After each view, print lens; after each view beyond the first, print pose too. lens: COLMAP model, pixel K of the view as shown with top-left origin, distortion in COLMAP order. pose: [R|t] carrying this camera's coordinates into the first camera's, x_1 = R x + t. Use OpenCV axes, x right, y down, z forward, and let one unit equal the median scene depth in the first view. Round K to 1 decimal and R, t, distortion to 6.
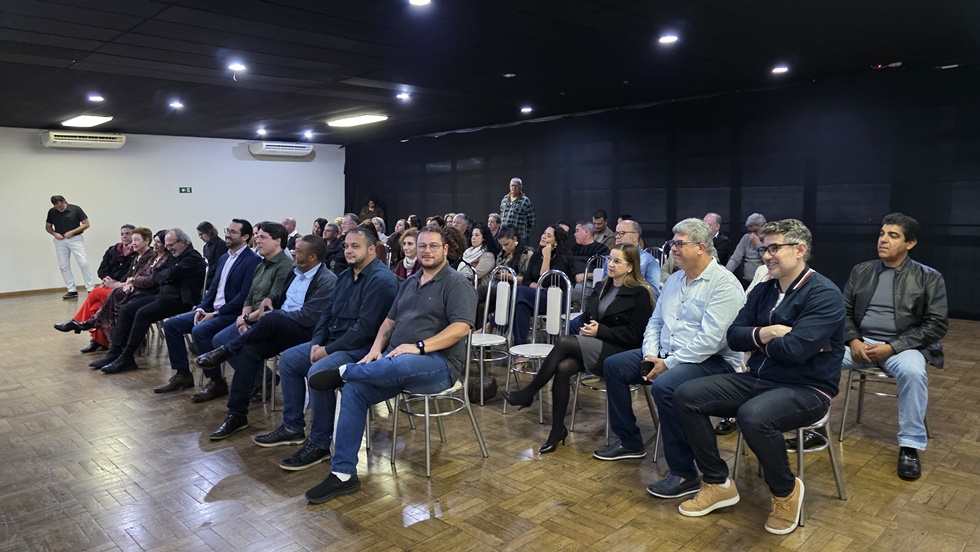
lens RADIAL K [[654.4, 0, 472.0], [0, 654.4, 275.3], [0, 0, 1]] dist [0.062880, -0.057528]
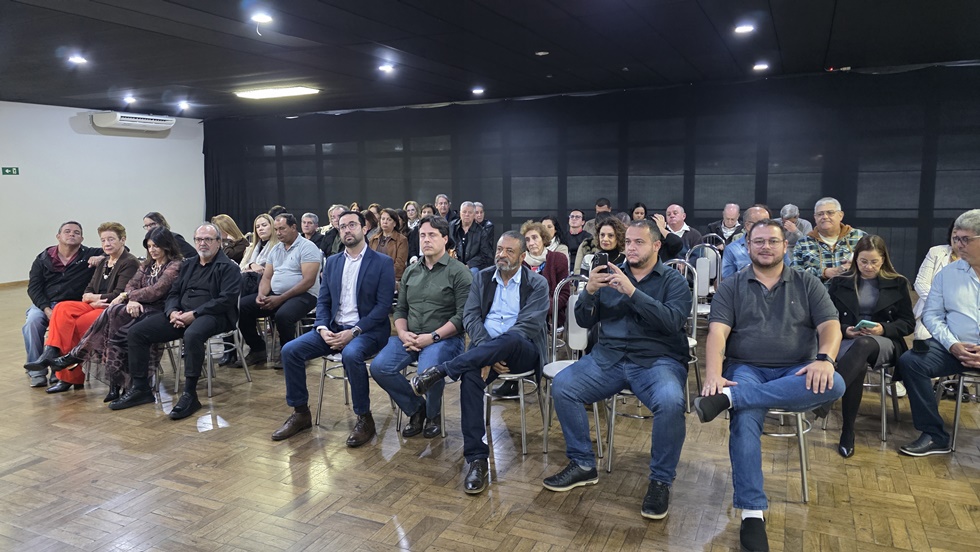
lens RADIAL K [[654.4, 0, 472.0], [0, 654.4, 275.3], [0, 0, 1]] dist [0.062880, -0.057528]
pose [[0.937463, -0.043117, 0.345406, -0.370019], [0.035276, 0.998958, 0.028956, -0.019447], [-0.346294, -0.014960, 0.938007, 0.149814]]
